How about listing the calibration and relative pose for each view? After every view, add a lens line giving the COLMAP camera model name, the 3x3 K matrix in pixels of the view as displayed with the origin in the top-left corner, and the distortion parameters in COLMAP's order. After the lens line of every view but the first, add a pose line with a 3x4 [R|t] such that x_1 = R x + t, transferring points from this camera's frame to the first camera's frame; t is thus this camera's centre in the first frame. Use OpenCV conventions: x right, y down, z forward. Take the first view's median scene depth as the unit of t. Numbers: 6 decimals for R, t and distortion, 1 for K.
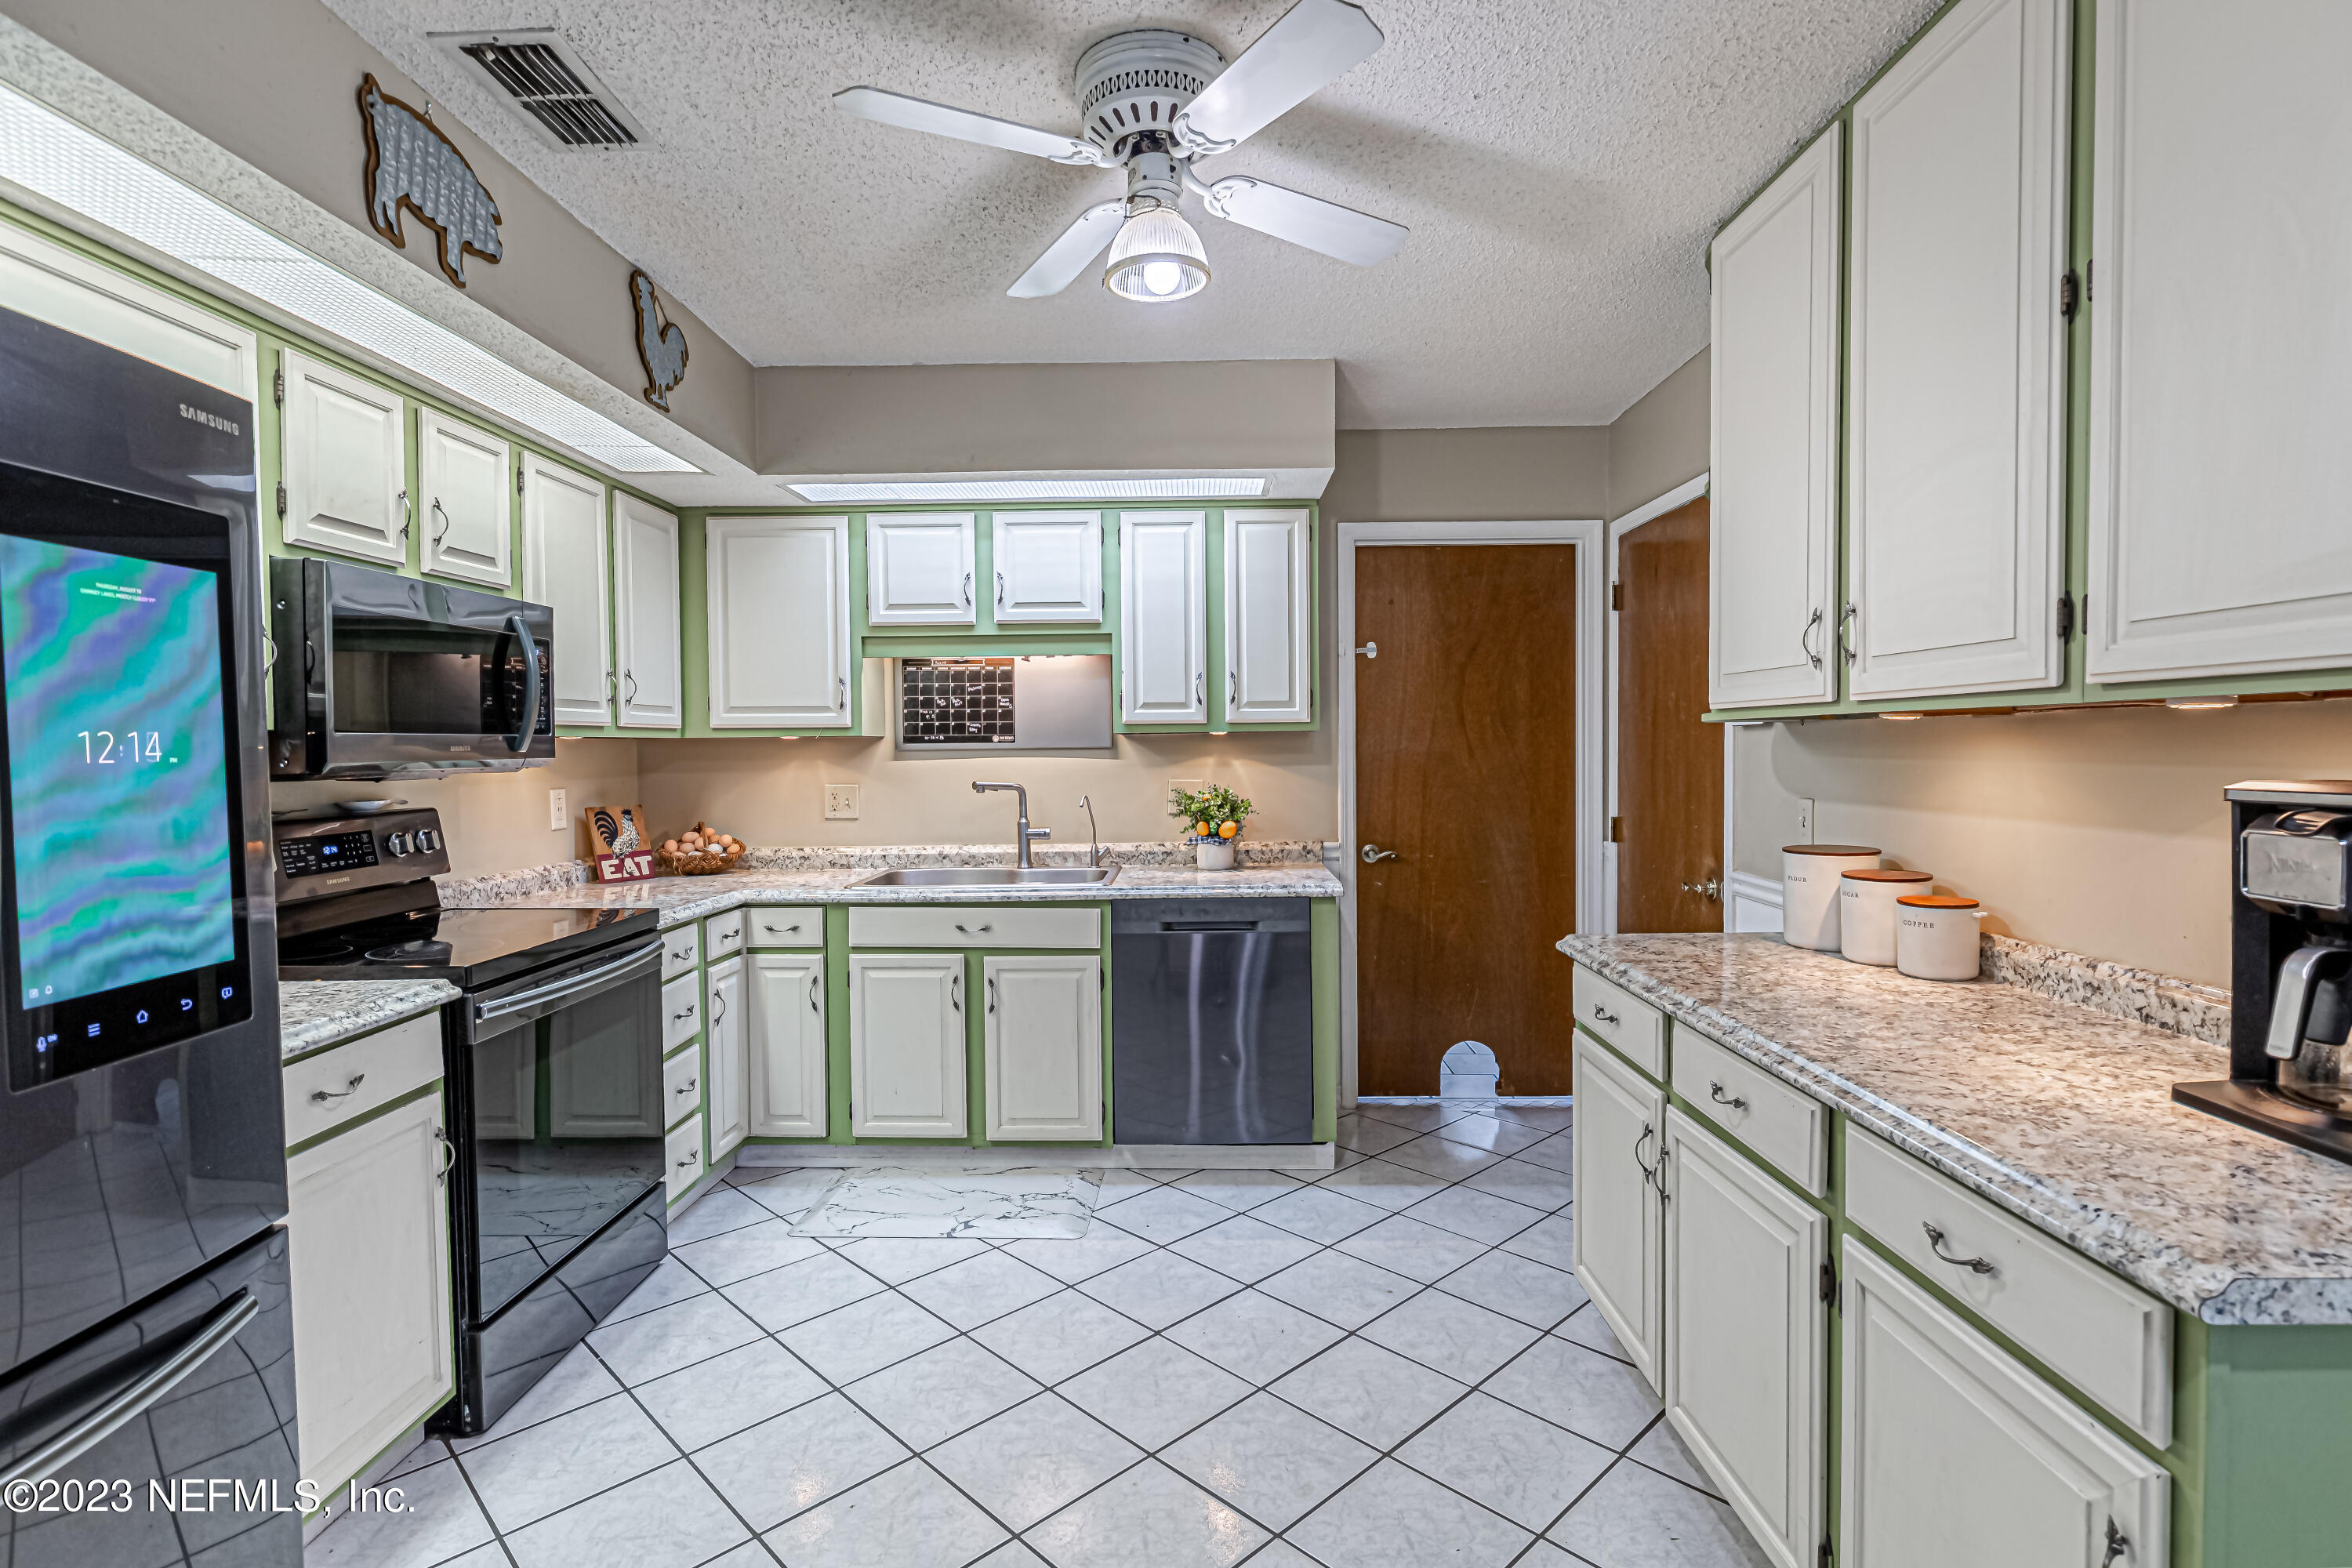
lens RADIAL K [[1135.7, 0, 1183.1], [0, 1135.7, 782.9], [0, 0, 1]] dist [-0.000786, -0.000973]
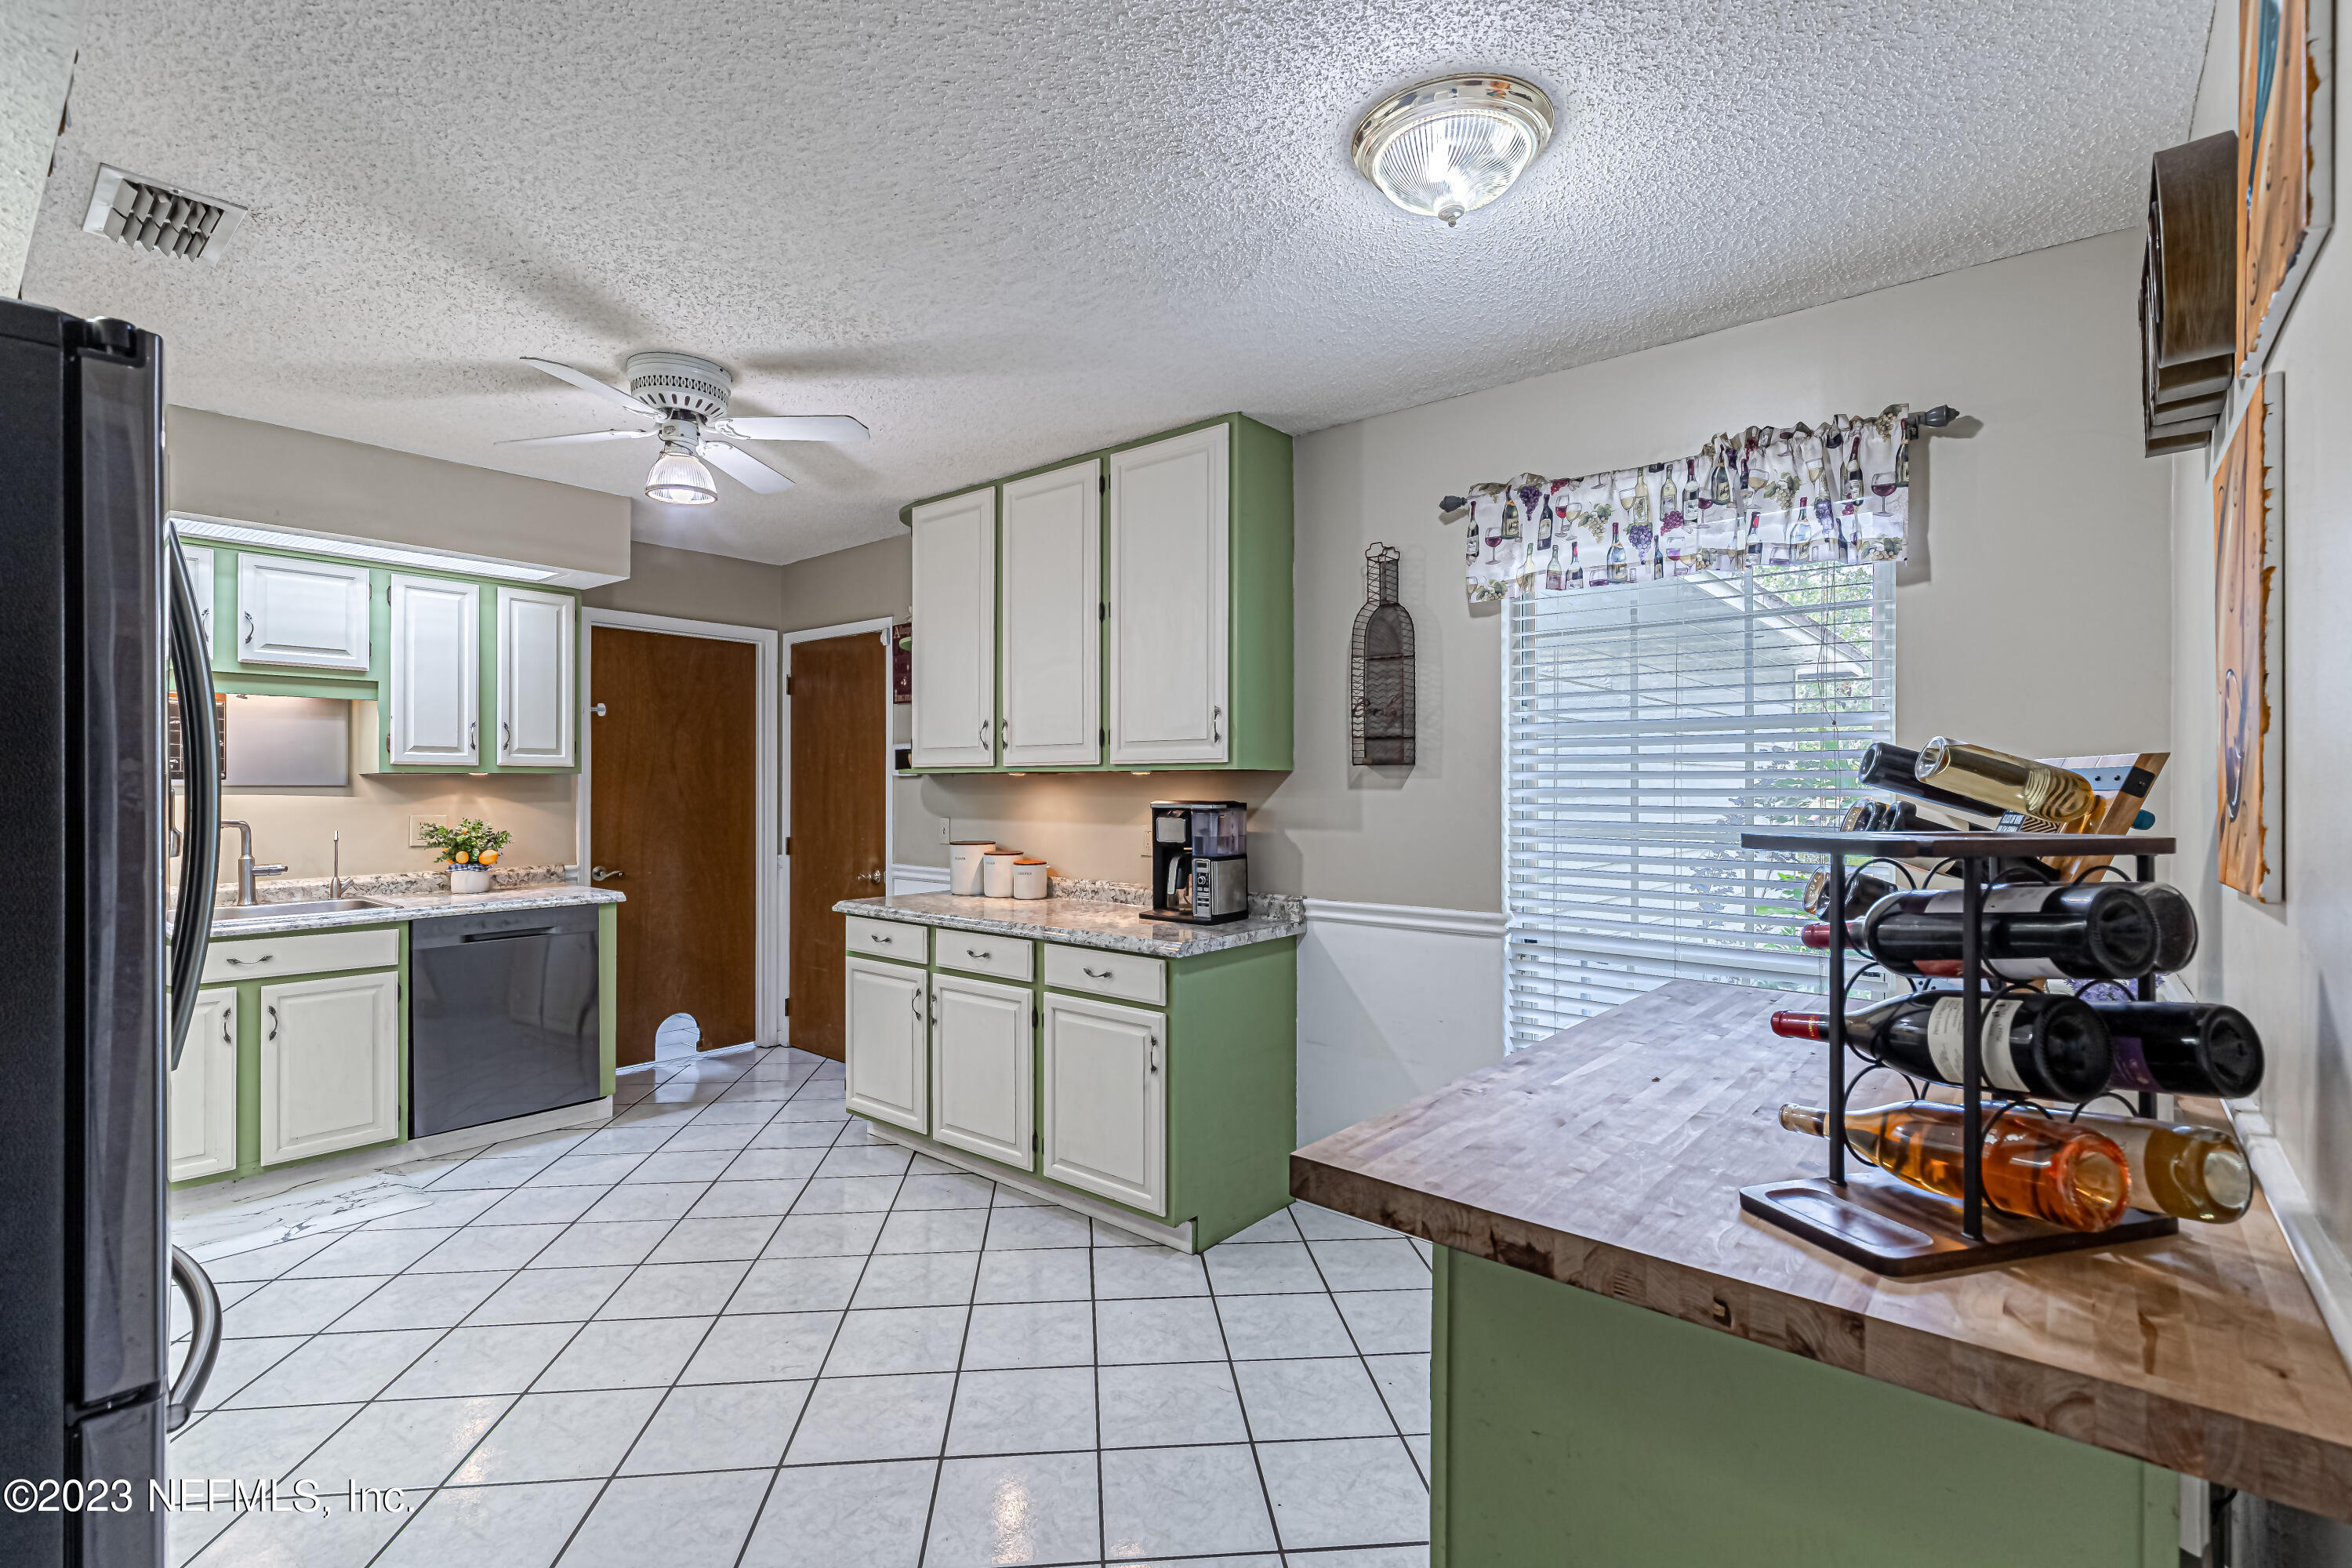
lens RADIAL K [[1056.2, 0, 1172.8], [0, 1056.2, 782.4], [0, 0, 1]] dist [0.007516, -0.000015]
pose [[0.630119, 0.012389, 0.776400, -0.405586], [0.019052, 0.999325, -0.031409, 0.013606], [-0.776265, 0.034583, 0.629457, -0.257506]]
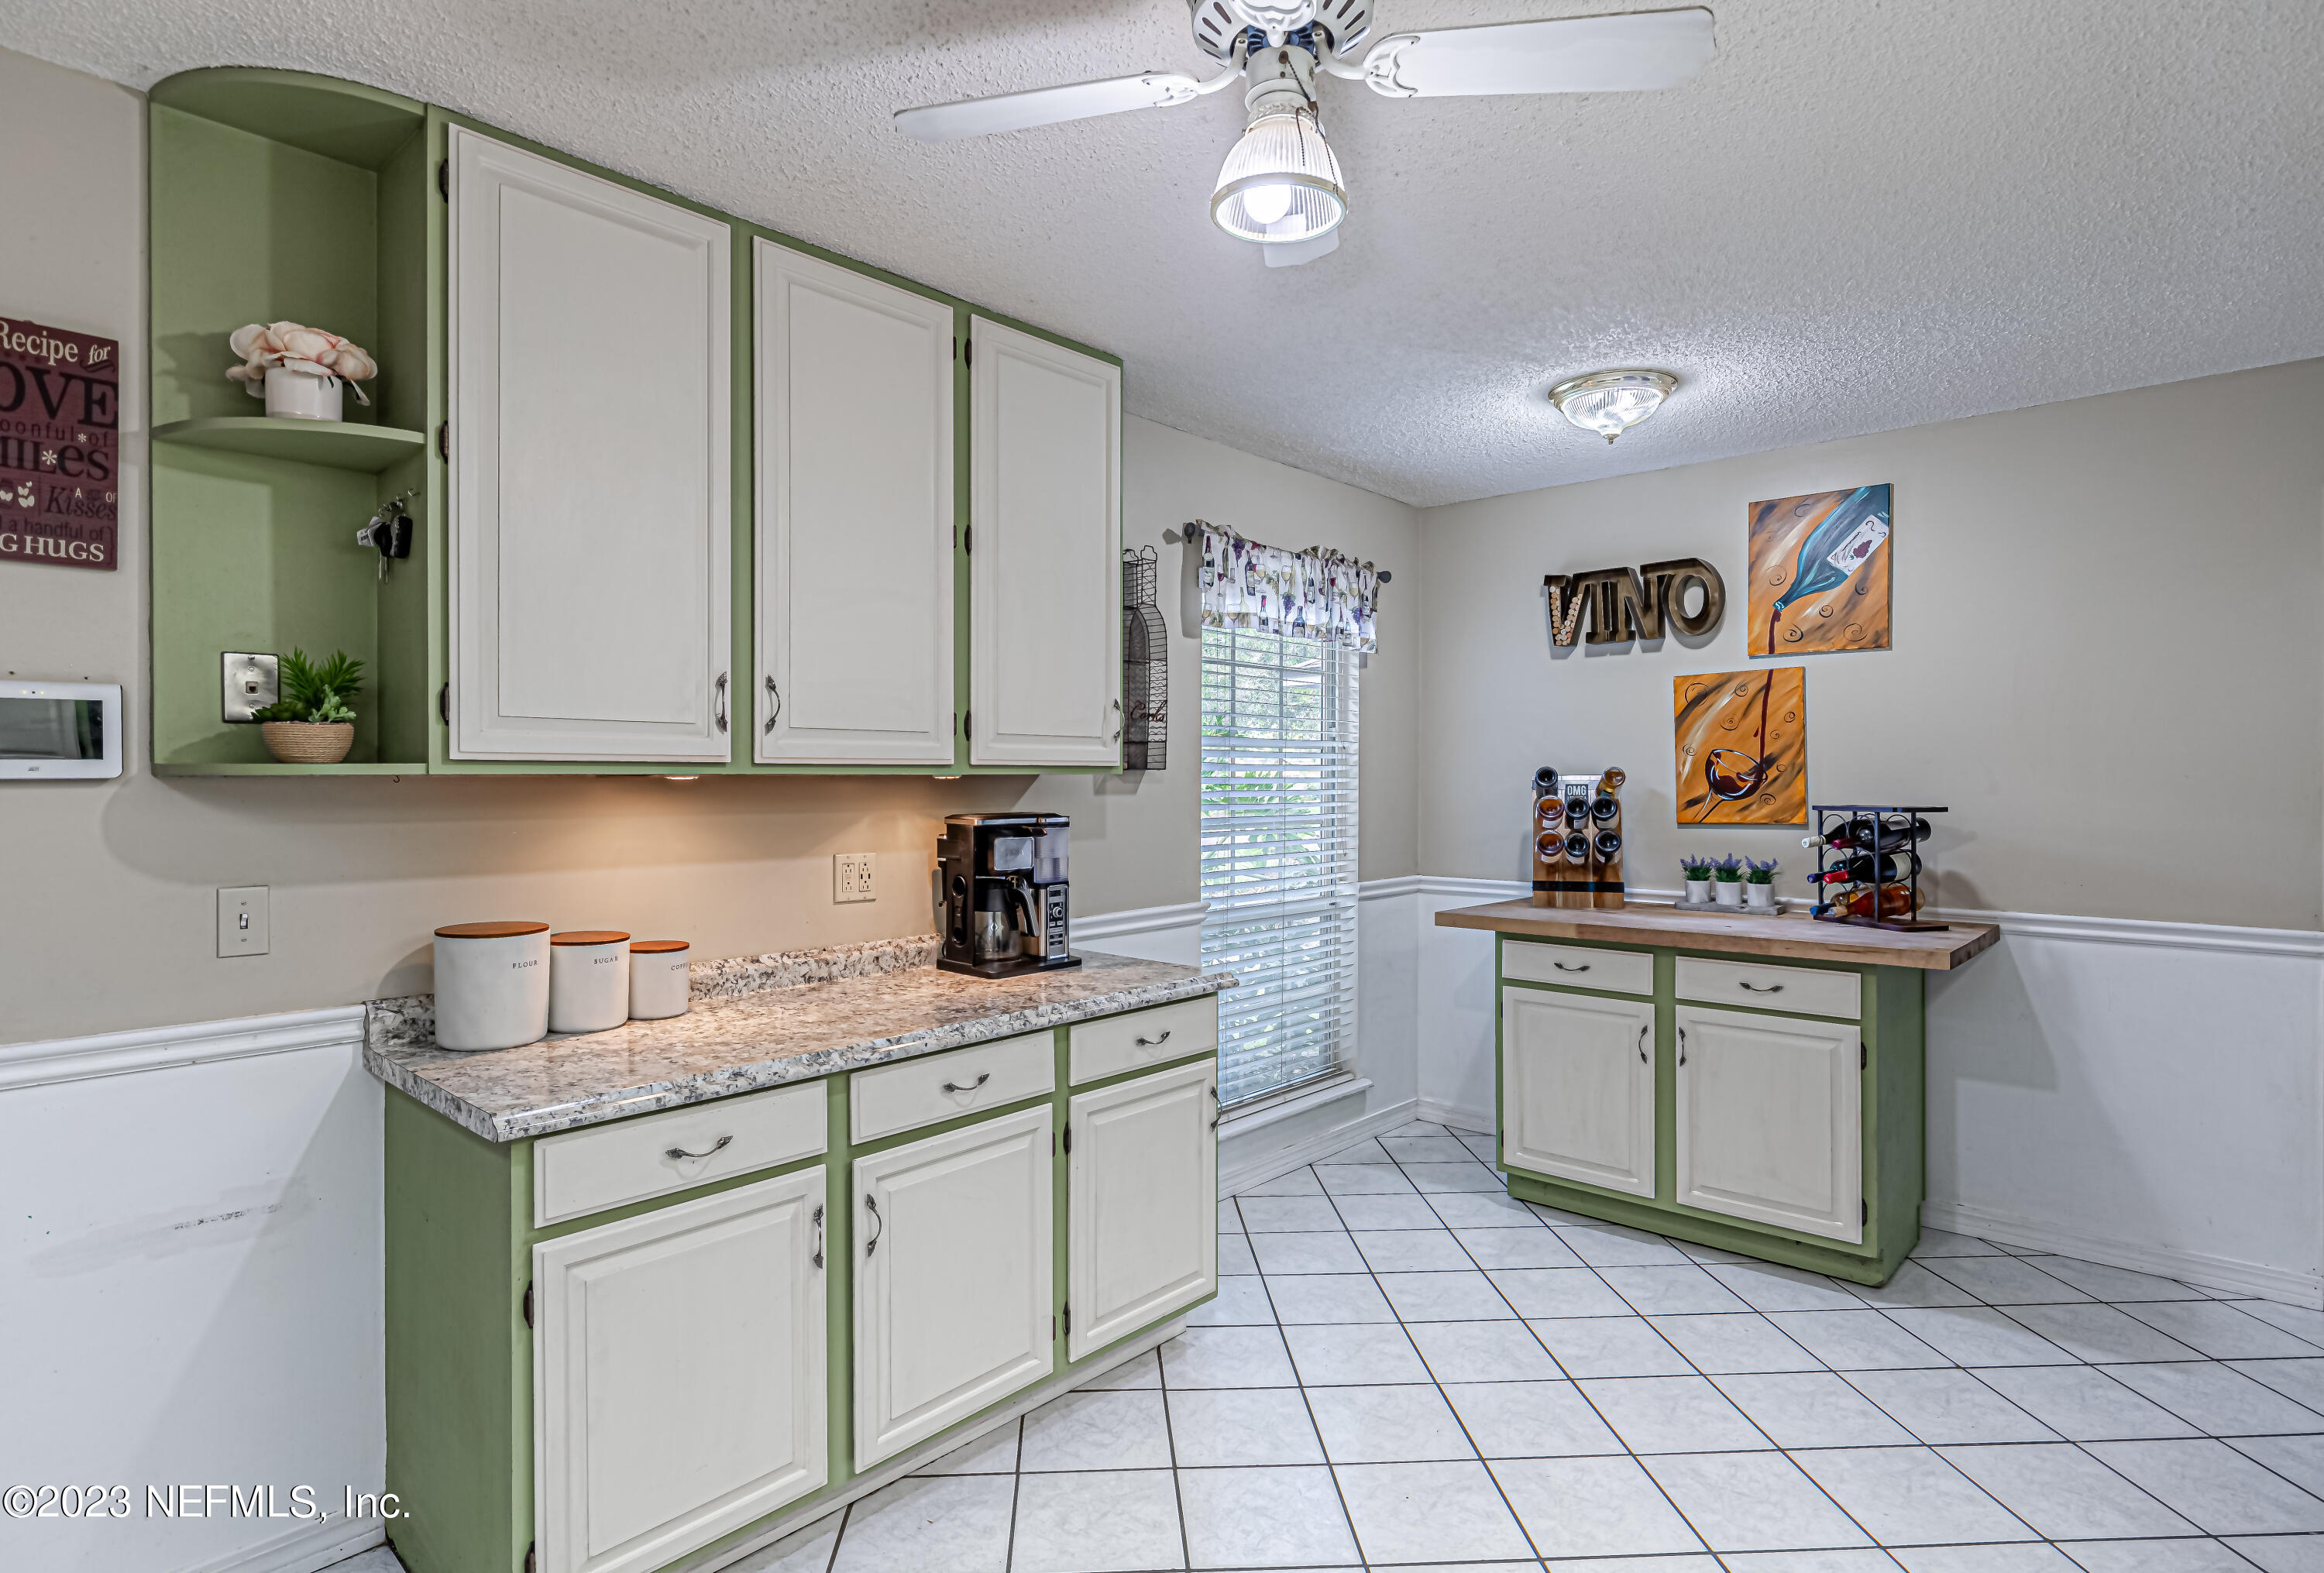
lens RADIAL K [[1176.2, 0, 1154.0], [0, 1176.2, 781.2], [0, 0, 1]] dist [-0.003749, -0.000684]
pose [[-0.745578, 0.005592, 0.666395, -0.264293], [0.030245, 0.999218, 0.025454, -0.041984], [-0.665732, 0.039133, -0.745164, 0.918374]]
